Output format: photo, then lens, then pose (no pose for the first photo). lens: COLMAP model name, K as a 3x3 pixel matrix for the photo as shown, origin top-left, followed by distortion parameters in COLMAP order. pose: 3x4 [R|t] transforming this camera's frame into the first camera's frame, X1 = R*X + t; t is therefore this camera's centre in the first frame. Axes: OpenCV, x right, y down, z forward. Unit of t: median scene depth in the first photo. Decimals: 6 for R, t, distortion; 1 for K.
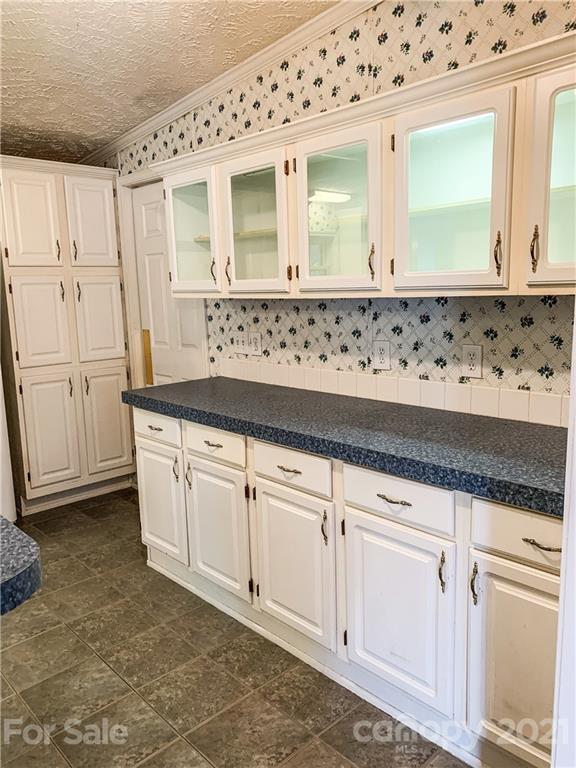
lens RADIAL K [[586.5, 0, 281.1], [0, 586.5, 380.4], [0, 0, 1]] dist [0.062239, -0.073344]
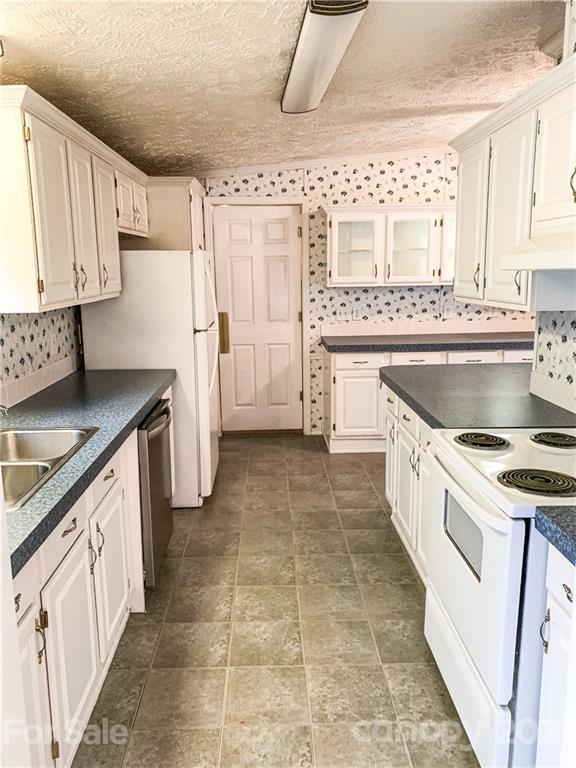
lens RADIAL K [[586.5, 0, 278.2], [0, 586.5, 374.7], [0, 0, 1]] dist [0.062239, -0.073344]
pose [[0.660303, -0.119727, 0.741394, -1.779603], [0.116763, 0.991572, 0.056137, -0.008428], [-0.741867, 0.049500, 0.668718, 0.037958]]
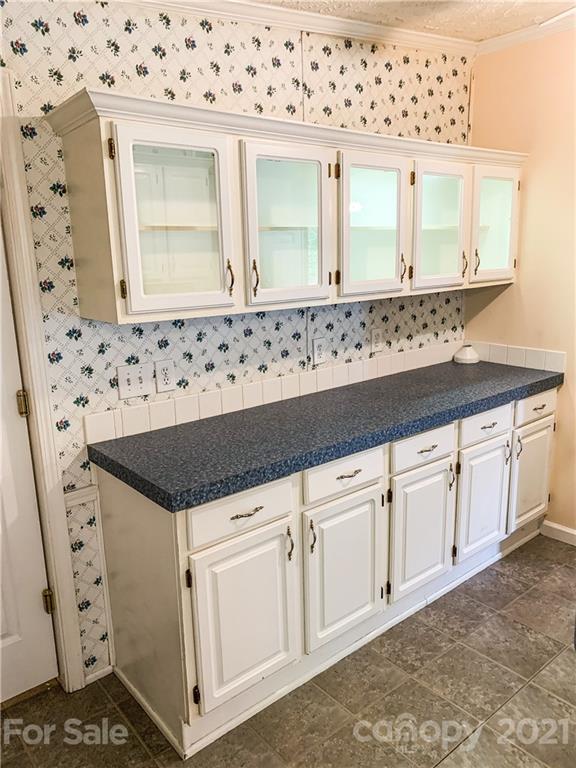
lens RADIAL K [[586.5, 0, 283.1], [0, 586.5, 378.9], [0, 0, 1]] dist [0.062239, -0.073344]
pose [[0.057417, -0.179724, 0.982040, -0.909049], [0.186025, 0.968362, 0.166345, -0.183852], [-0.980866, 0.173133, 0.089033, 0.942946]]
